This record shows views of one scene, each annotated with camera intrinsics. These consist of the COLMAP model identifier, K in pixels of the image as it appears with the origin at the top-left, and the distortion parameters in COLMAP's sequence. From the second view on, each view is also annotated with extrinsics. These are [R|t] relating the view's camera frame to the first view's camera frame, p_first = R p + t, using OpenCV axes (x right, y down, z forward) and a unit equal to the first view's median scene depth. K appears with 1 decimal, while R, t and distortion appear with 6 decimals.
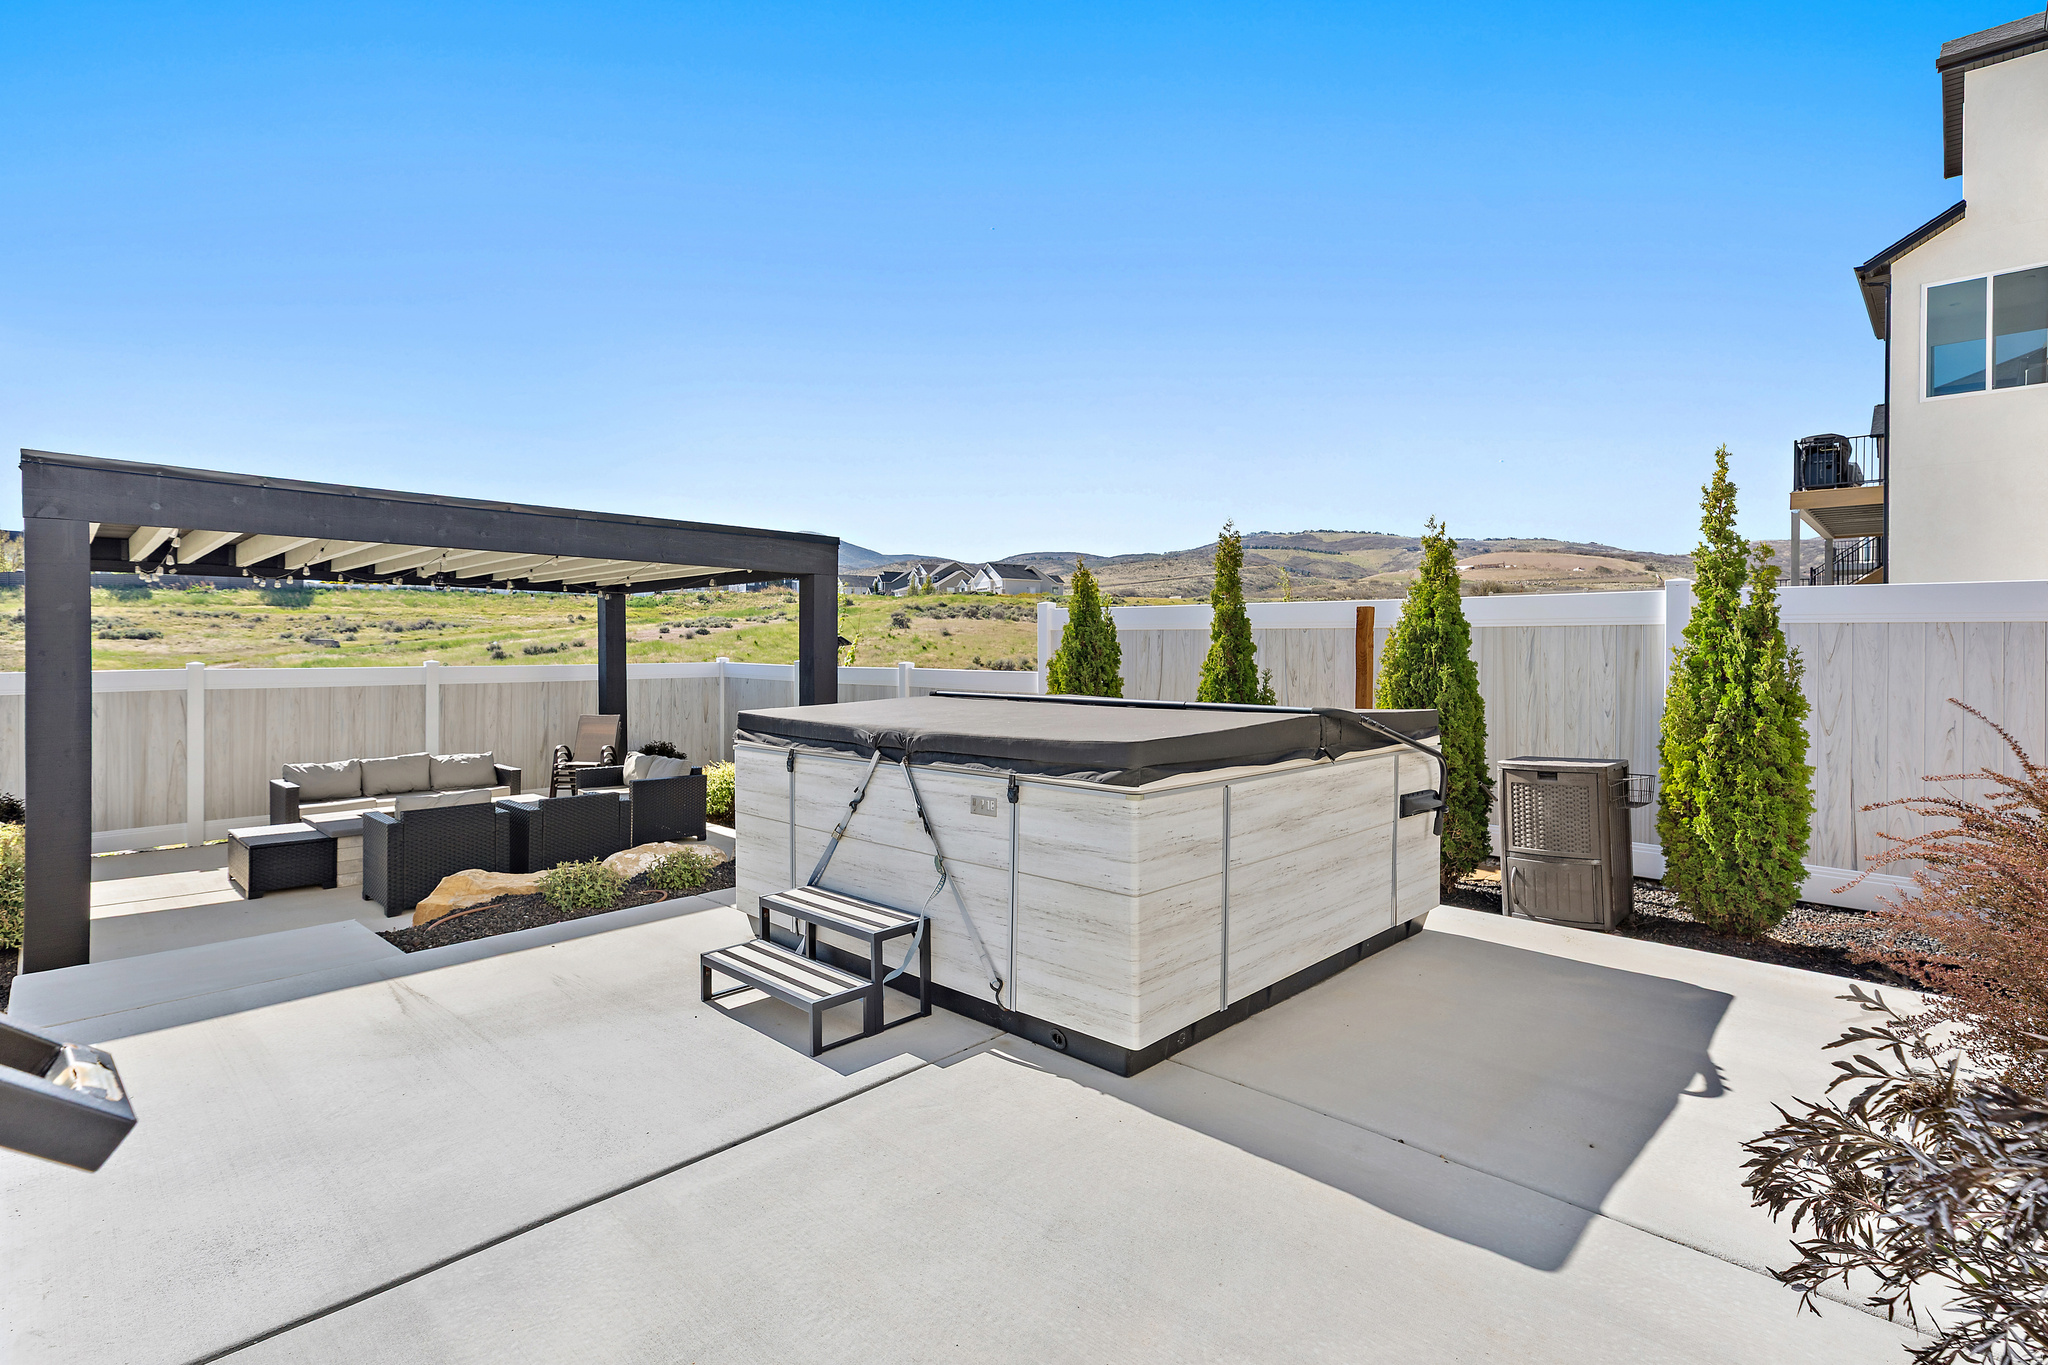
lens RADIAL K [[967.0, 0, 1045.2], [0, 967.0, 656.4], [0, 0, 1]] dist [-0.002417, -0.000247]
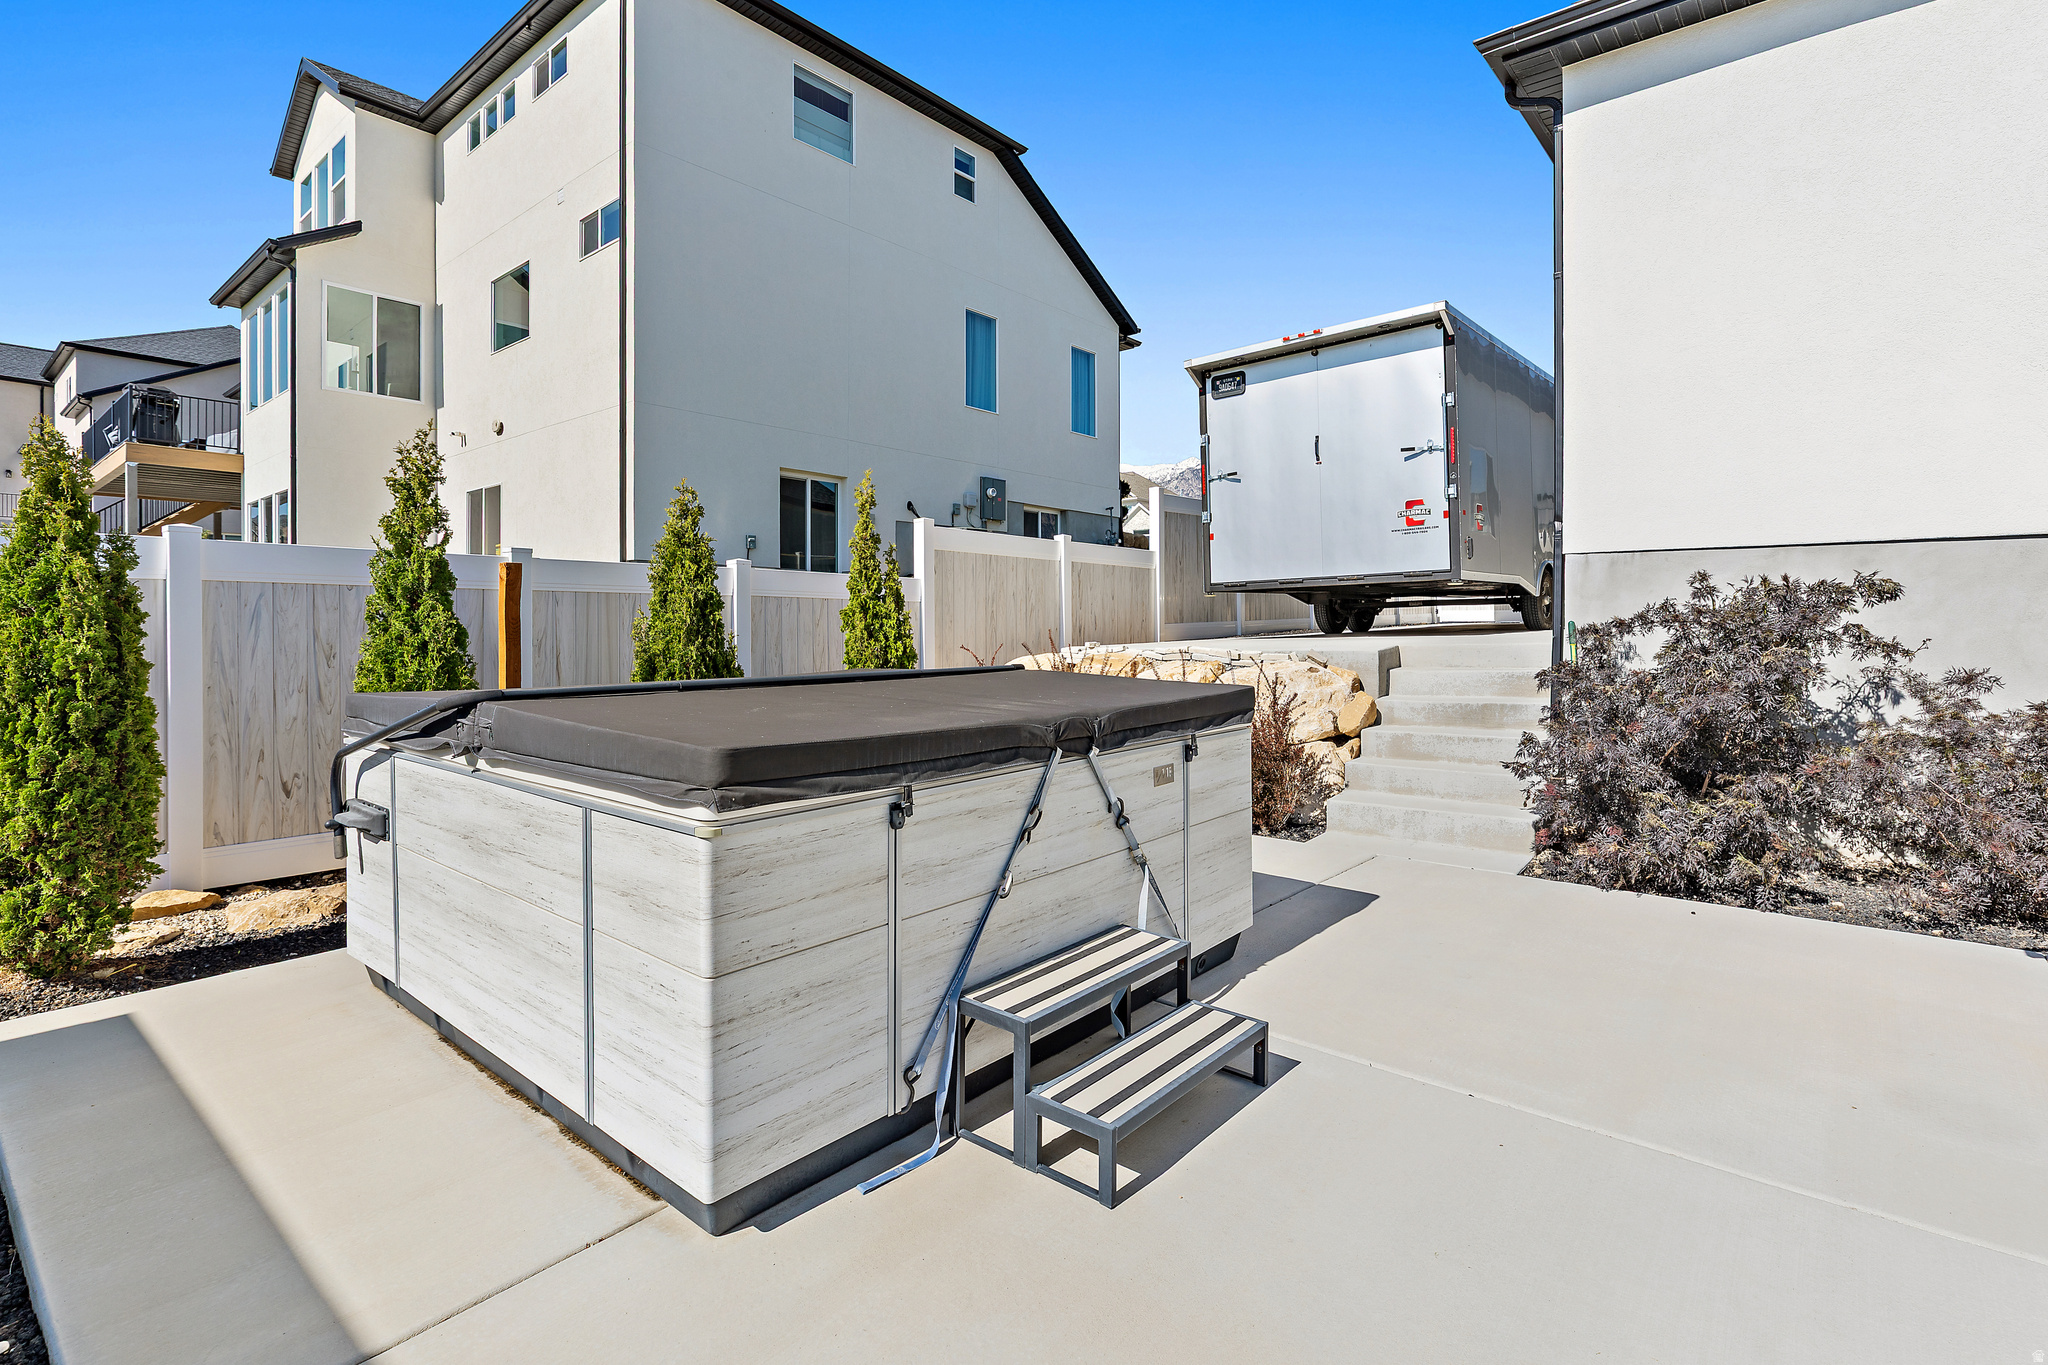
lens RADIAL K [[976.0, 0, 1032.4], [0, 976.0, 622.5], [0, 0, 1]] dist [-0.001510, -0.009480]
pose [[-0.059459, -0.000878, 0.998230, -0.035387], [0.004275, 0.999990, 0.001134, -0.000008], [-0.998222, 0.004335, -0.059454, 0.040600]]
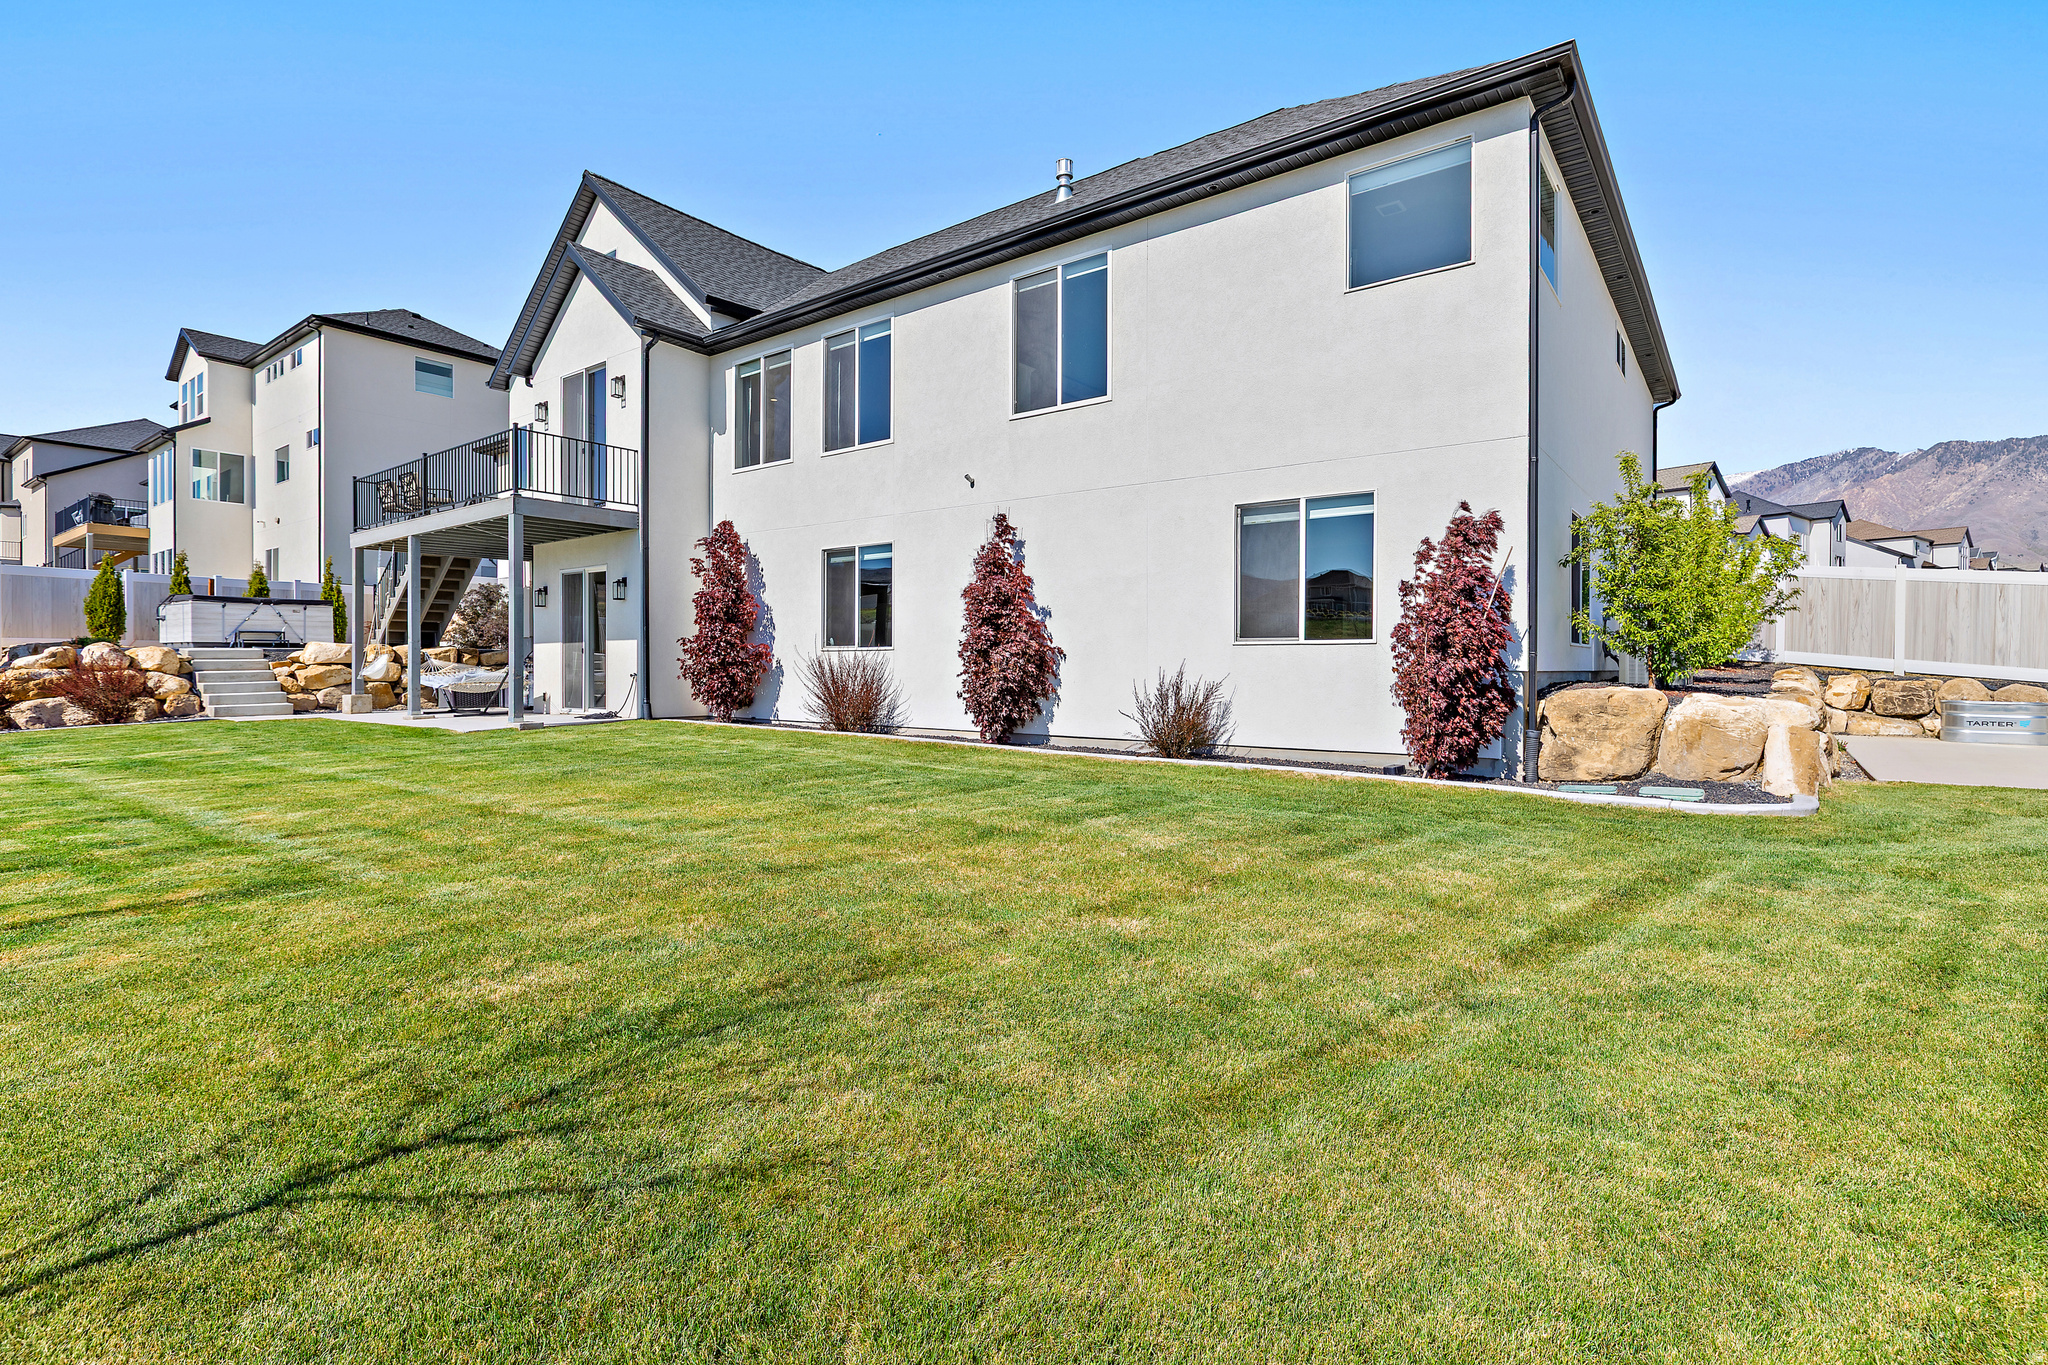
lens RADIAL K [[967.0, 0, 1045.2], [0, 967.0, 656.4], [0, 0, 1]] dist [-0.002417, -0.000247]
pose [[-0.117617, 0.001629, 0.993058, -0.227005], [0.002417, 0.999996, -0.001354, 0.015598], [-0.993056, 0.002241, -0.117621, -0.101213]]
